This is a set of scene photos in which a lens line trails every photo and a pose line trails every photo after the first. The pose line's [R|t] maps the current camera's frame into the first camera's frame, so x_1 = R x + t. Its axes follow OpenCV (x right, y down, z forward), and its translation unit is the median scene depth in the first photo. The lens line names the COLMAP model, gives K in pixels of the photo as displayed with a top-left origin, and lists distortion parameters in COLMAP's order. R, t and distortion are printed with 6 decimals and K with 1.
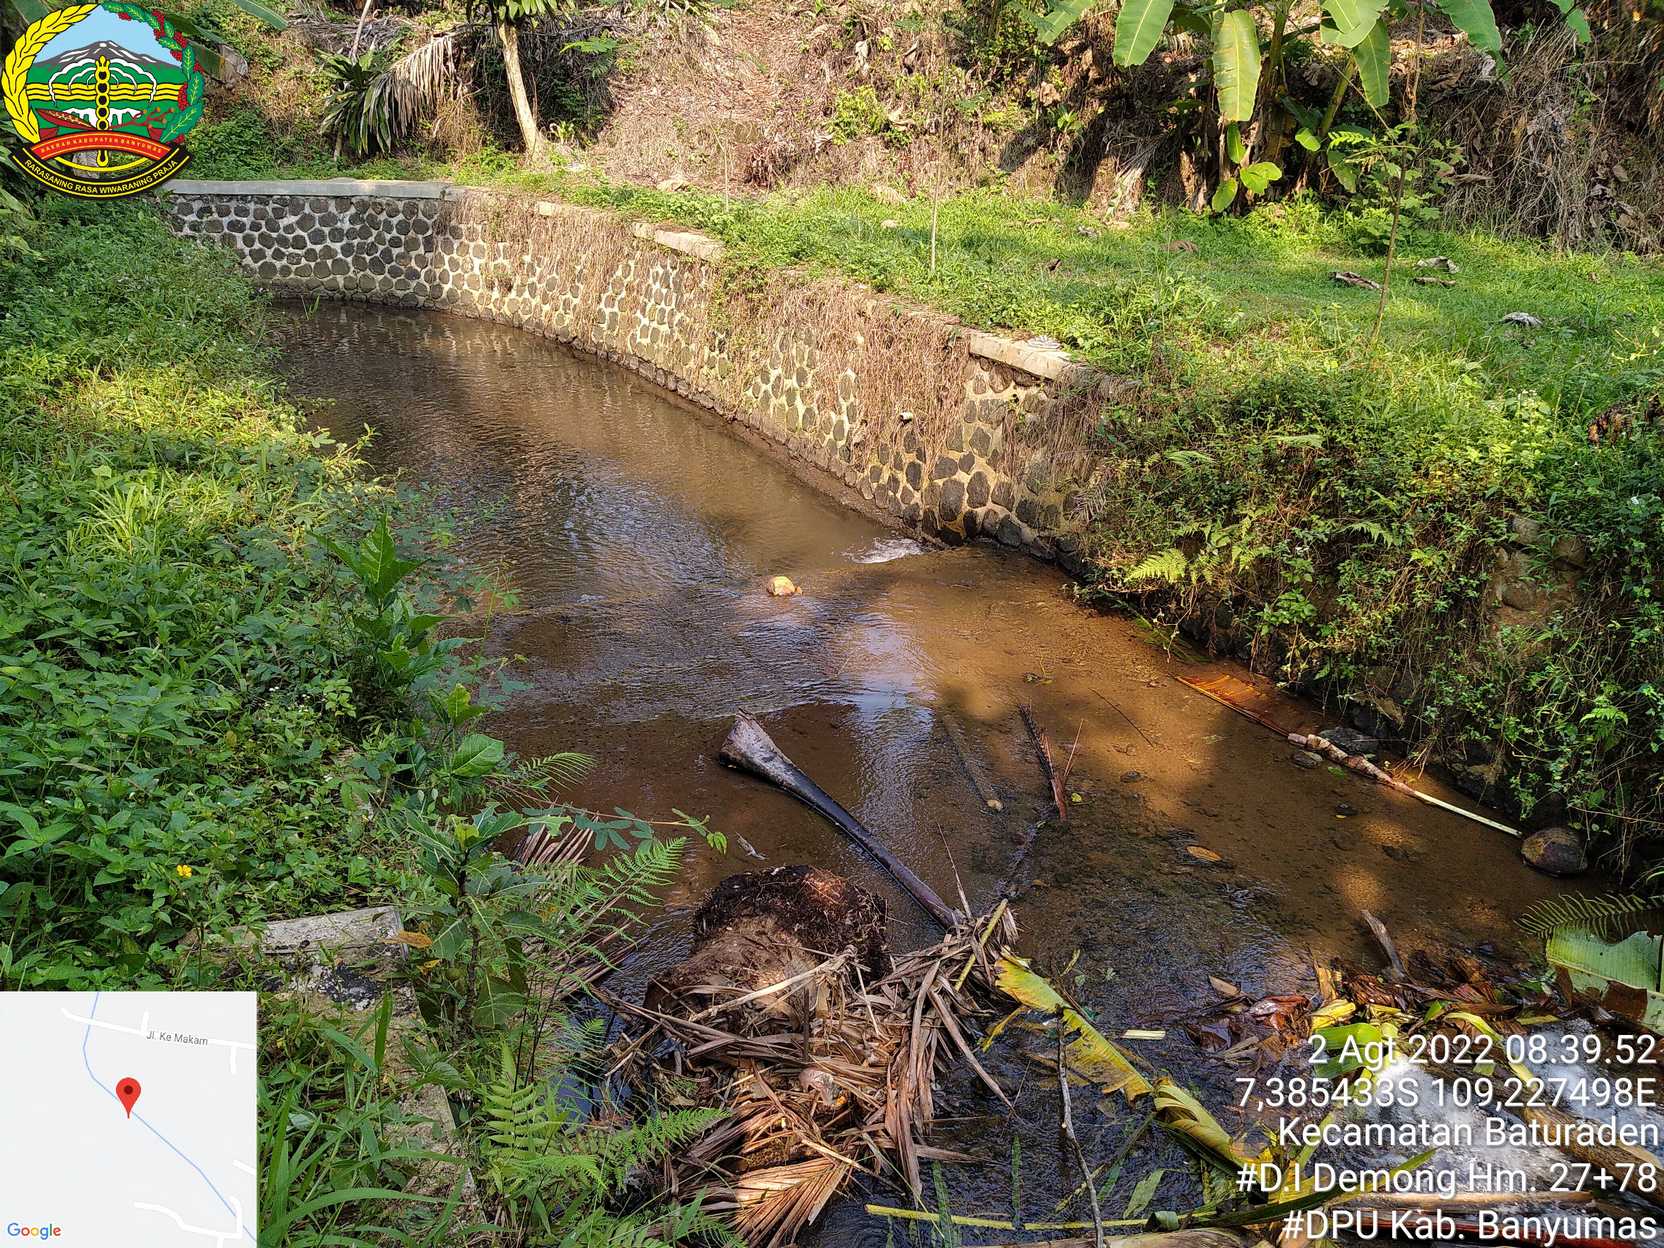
lens RADIAL K [[1464.0, 0, 839.2], [0, 1464.0, 625.2], [0, 0, 1]] dist [0.038185, -0.025834]
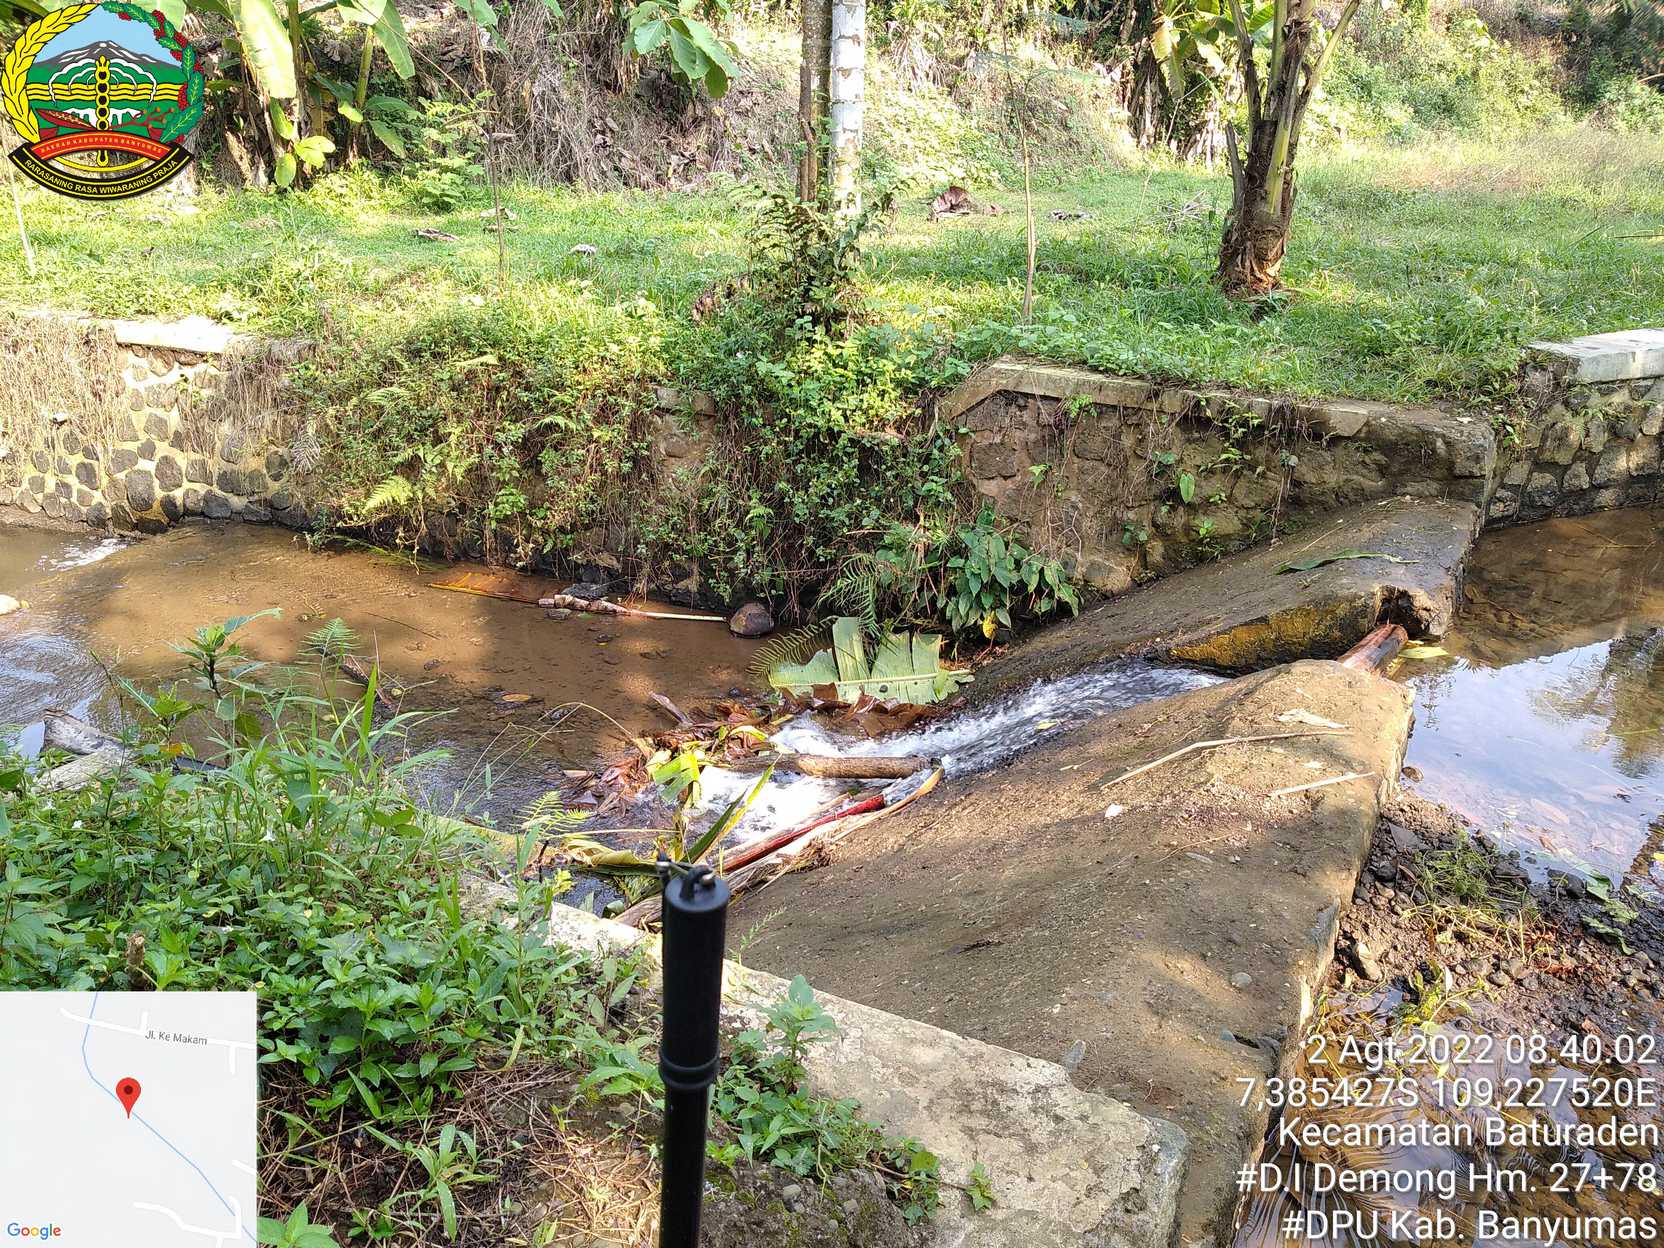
lens RADIAL K [[1464.0, 0, 839.2], [0, 1464.0, 625.2], [0, 0, 1]] dist [0.038185, -0.025834]
pose [[0.801600, -0.261485, 0.537647, -0.118563], [0.252045, 0.963265, 0.092700, 0.034470], [-0.542136, 0.061203, 0.838059, -0.116481]]
